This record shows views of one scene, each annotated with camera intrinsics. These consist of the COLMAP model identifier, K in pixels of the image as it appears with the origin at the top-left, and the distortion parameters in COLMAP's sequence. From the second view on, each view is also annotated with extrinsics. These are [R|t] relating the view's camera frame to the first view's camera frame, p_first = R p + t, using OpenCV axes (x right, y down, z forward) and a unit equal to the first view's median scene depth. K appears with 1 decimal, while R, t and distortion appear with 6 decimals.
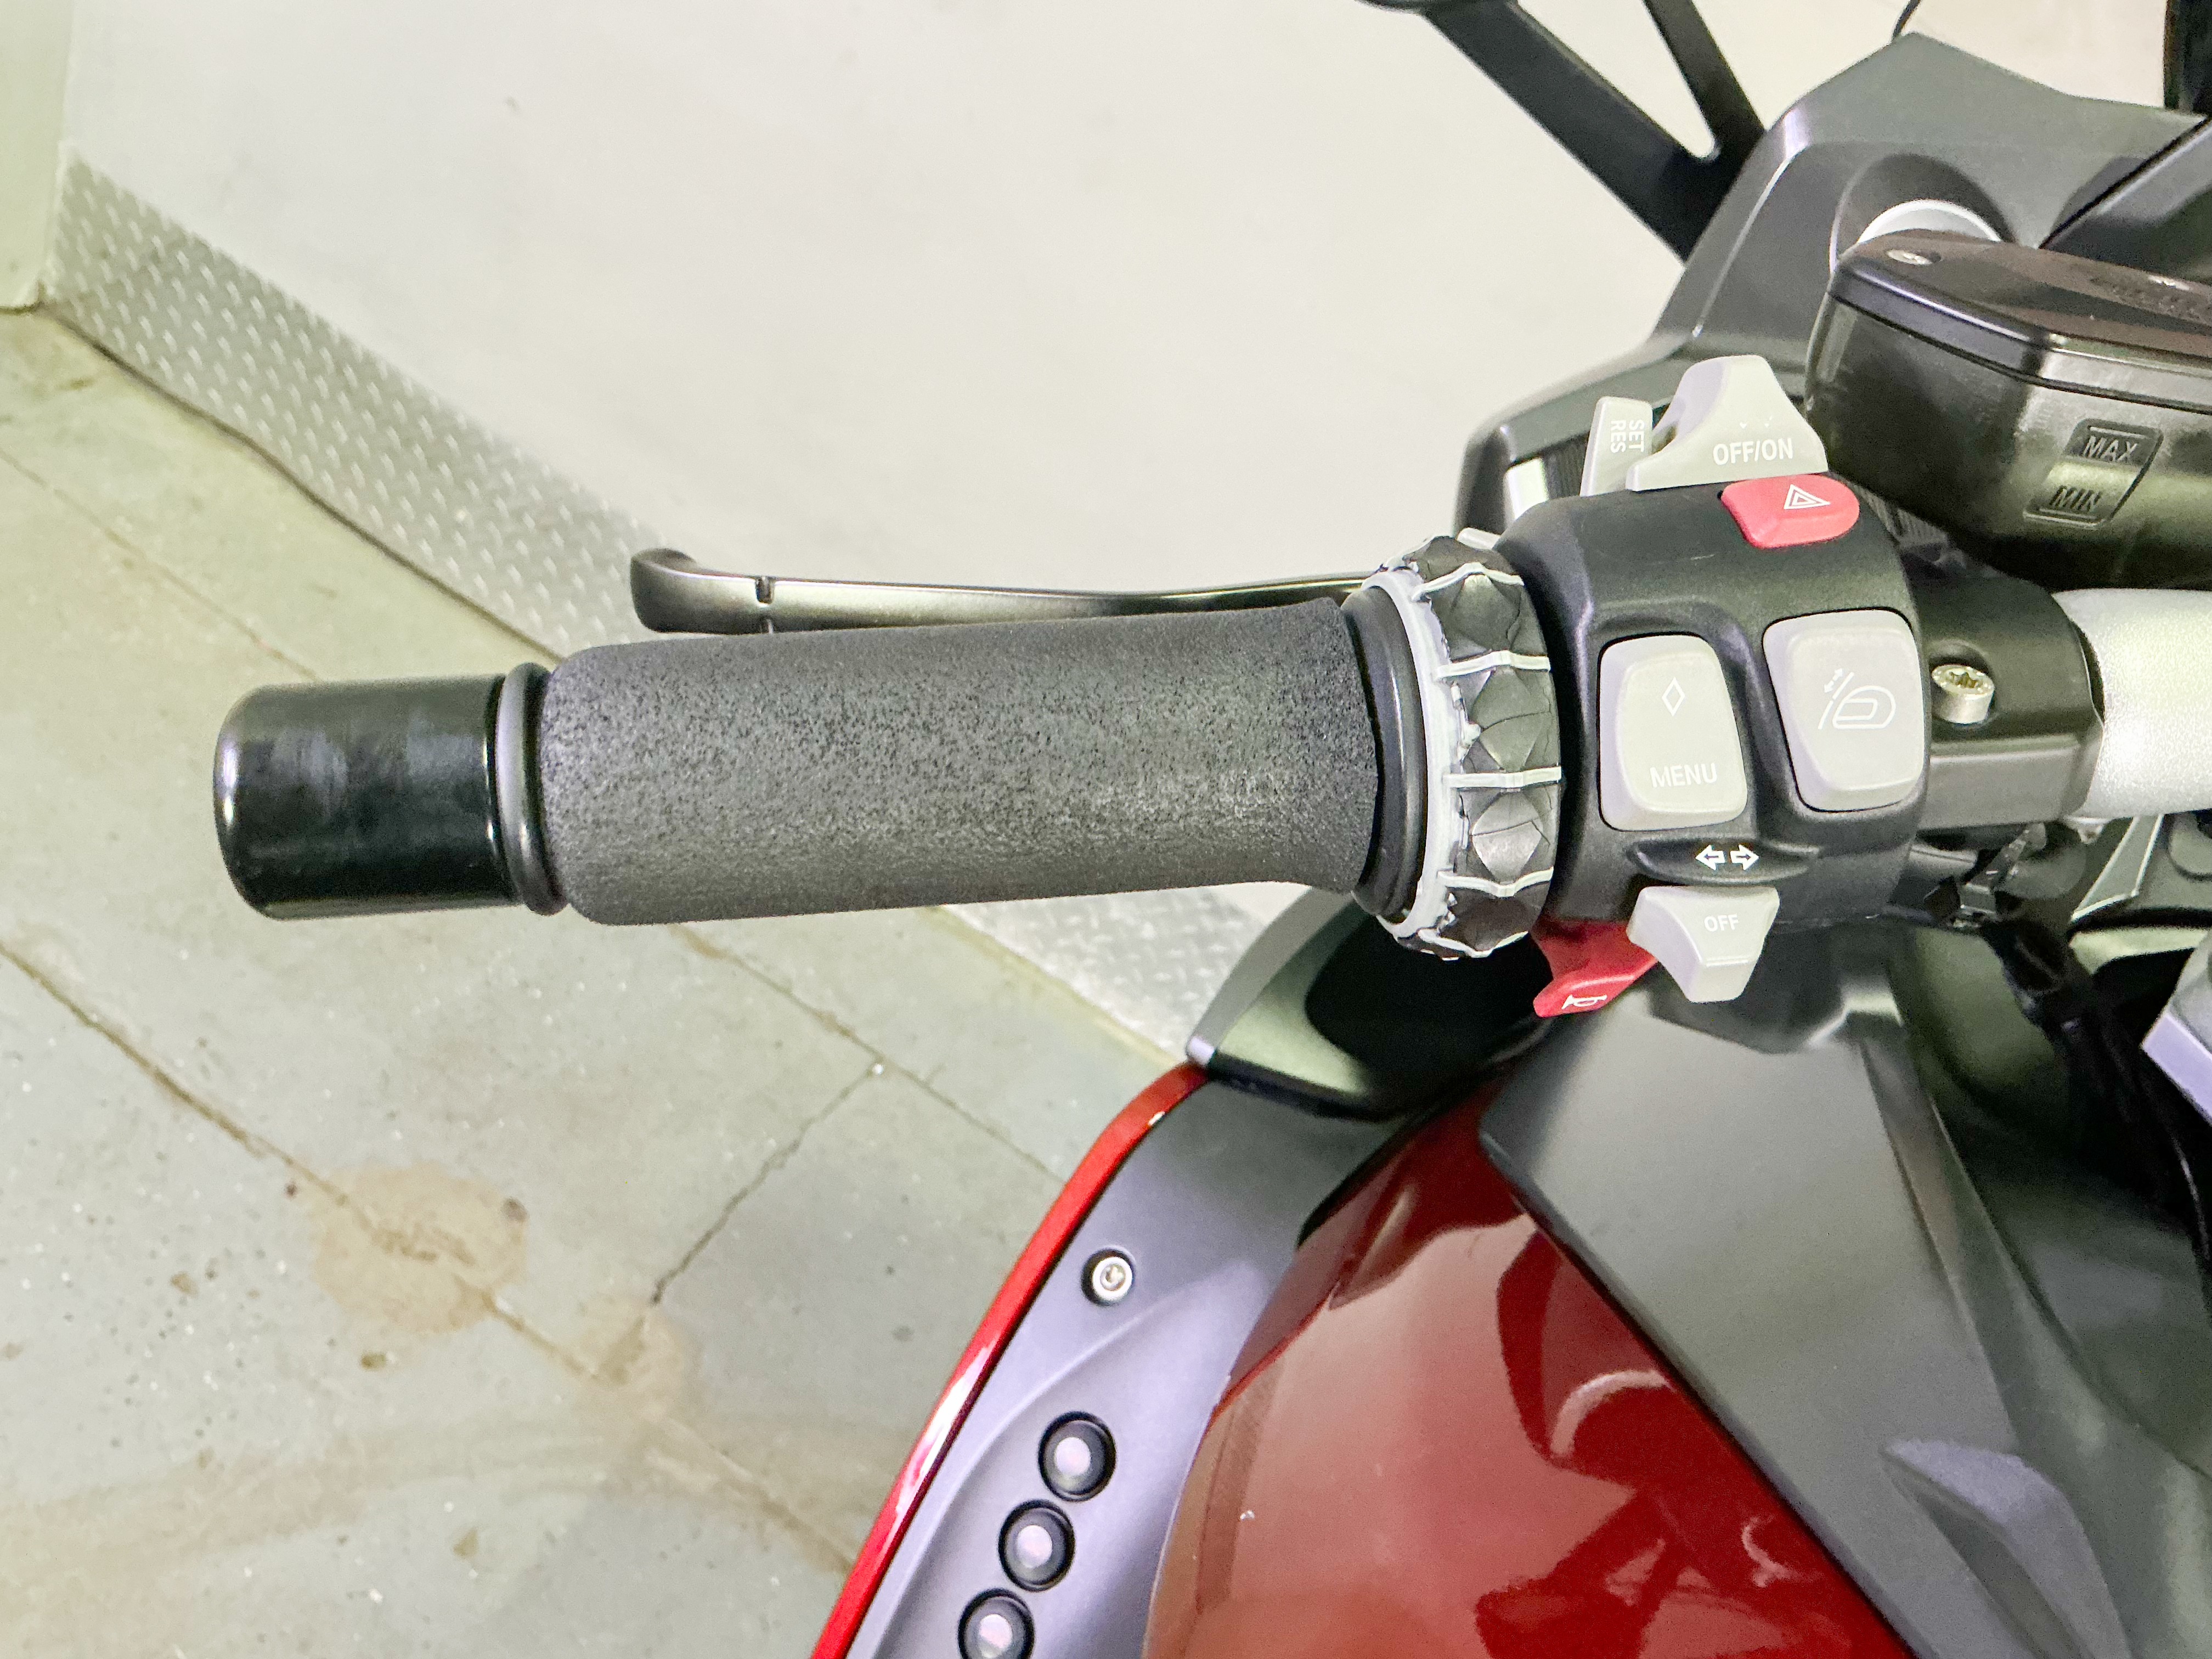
lens RADIAL K [[1957.9, 0, 1106.0], [0, 1957.9, 829.5], [0, 0, 1]] dist [0.186531, -0.470147]
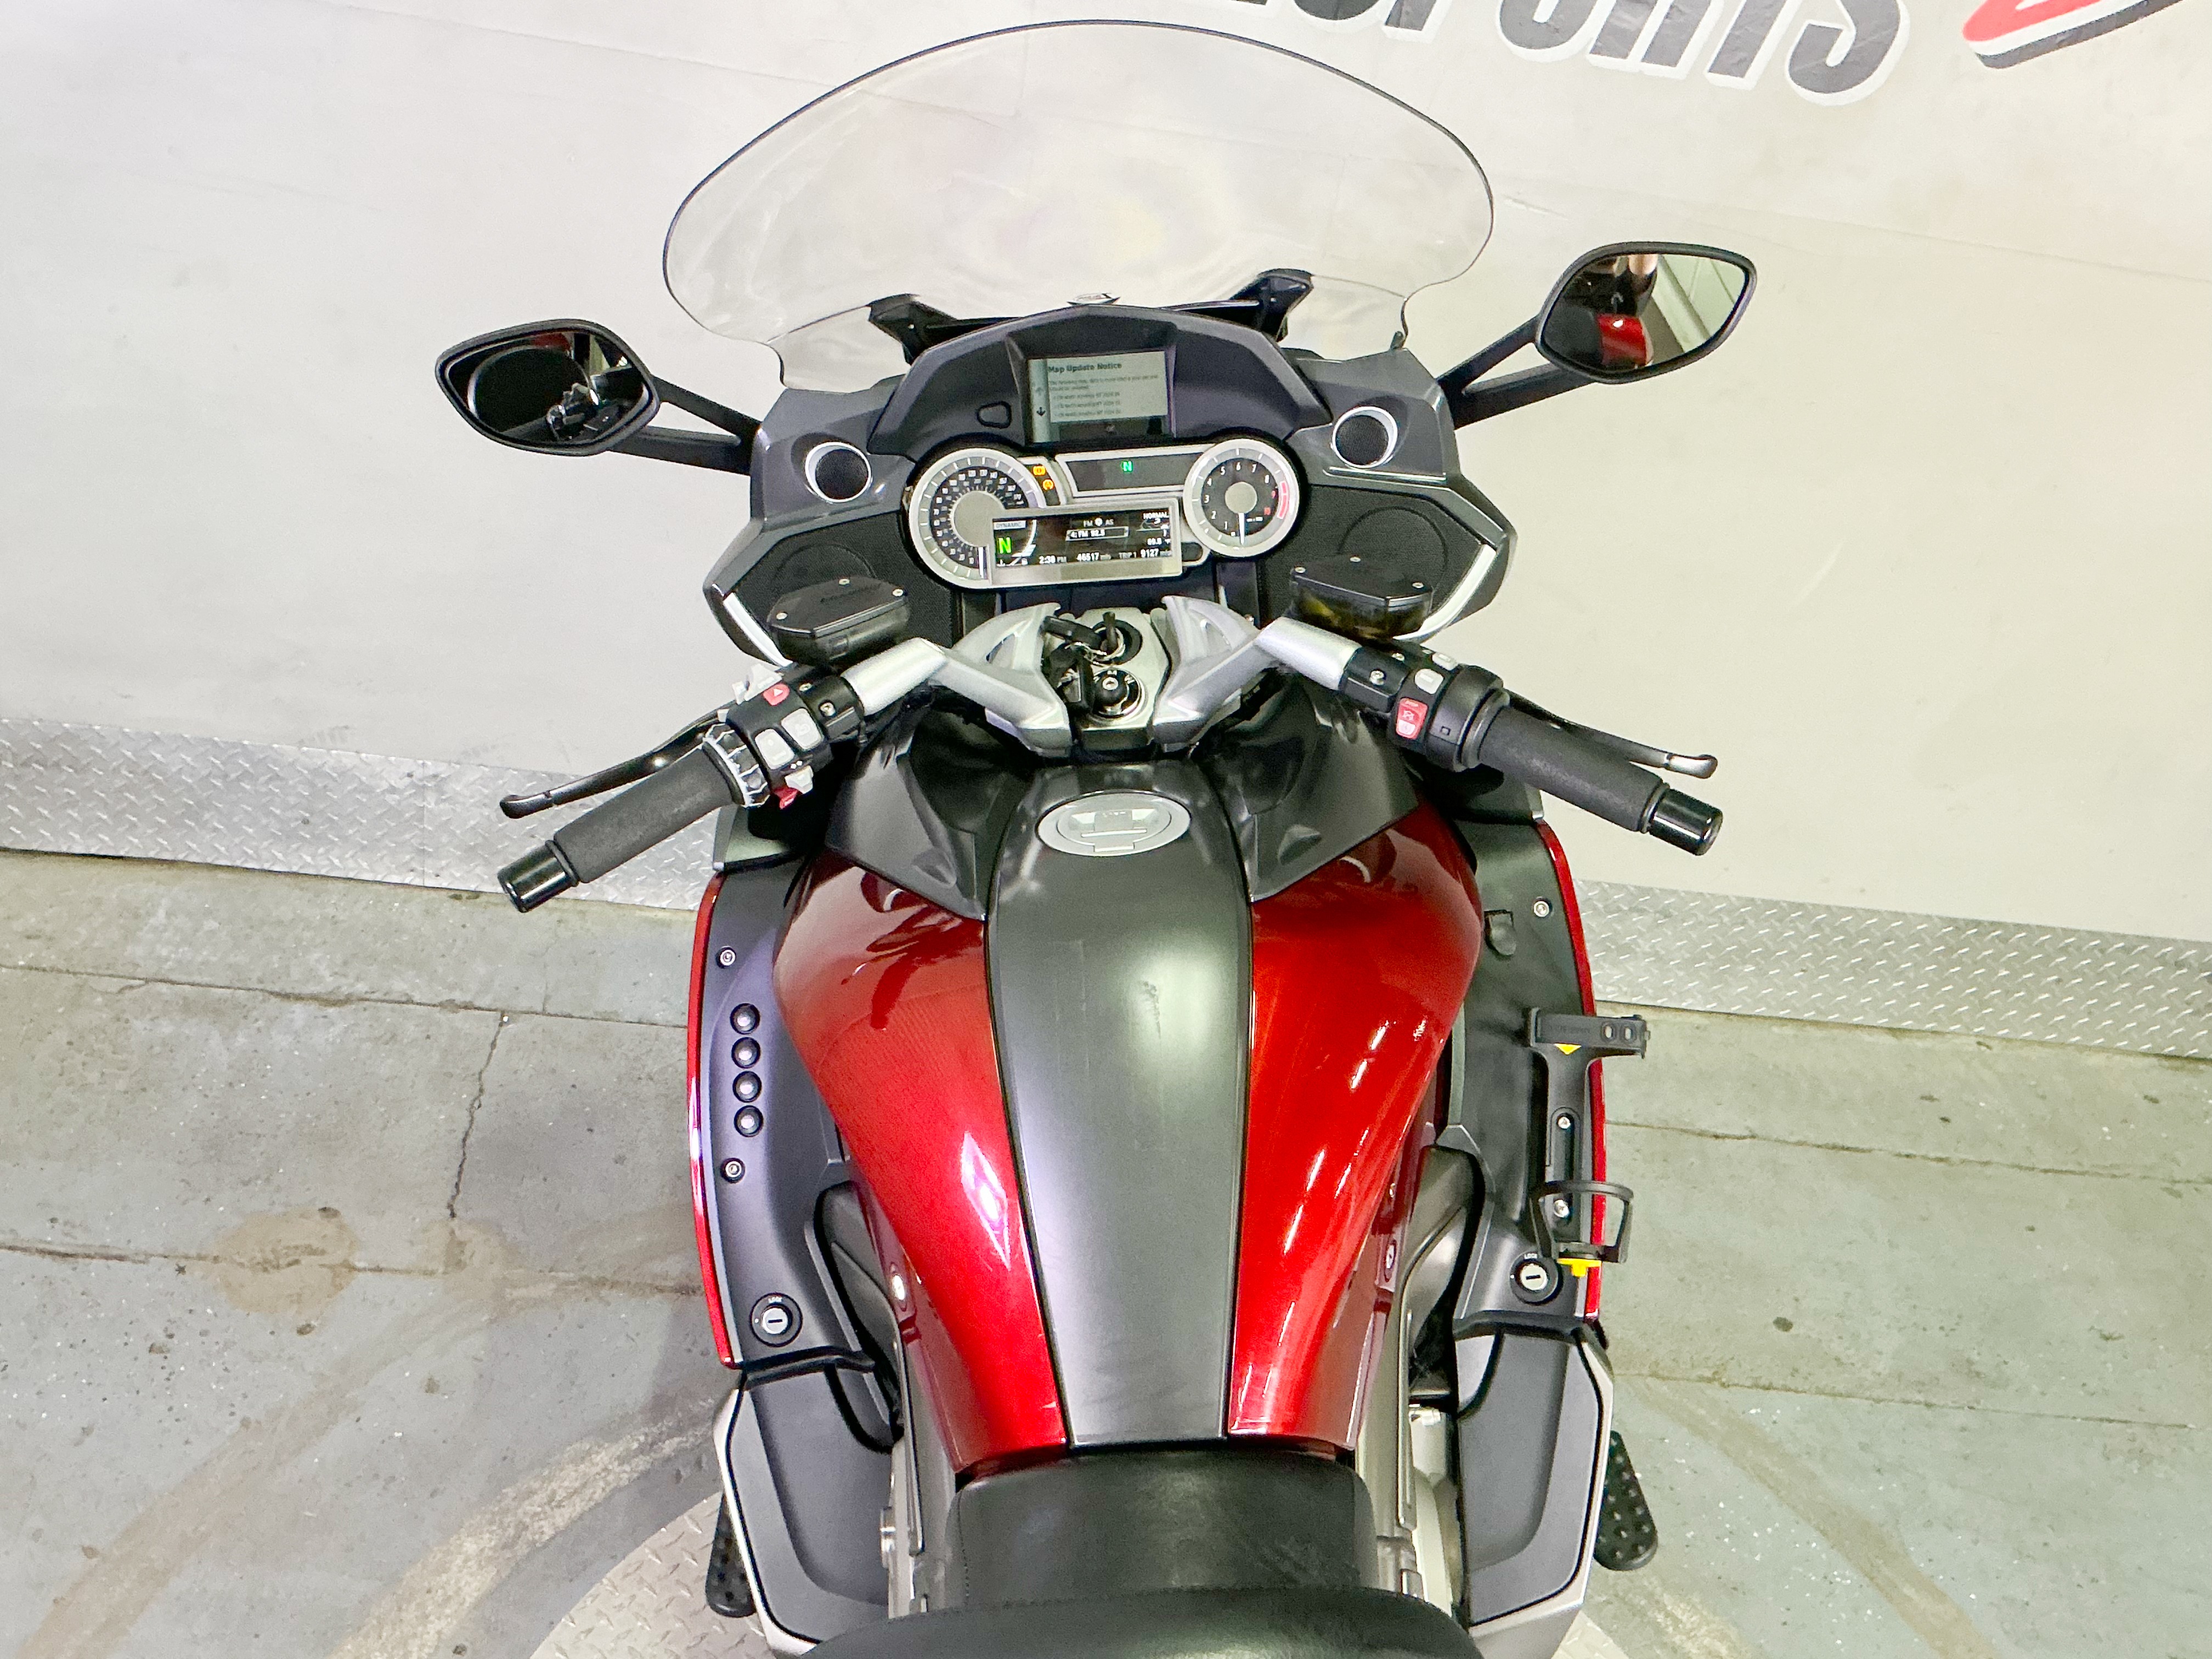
lens RADIAL K [[2190.5, 0, 1106.0], [0, 2190.5, 829.5], [0, 0, 1]] dist [0.154453, -0.414340]
pose [[0.863751, -0.453090, 0.220555, -0.055000], [0.429593, 0.890860, 0.147710, -0.058139], [-0.263410, -0.032836, 0.964125, -0.817908]]
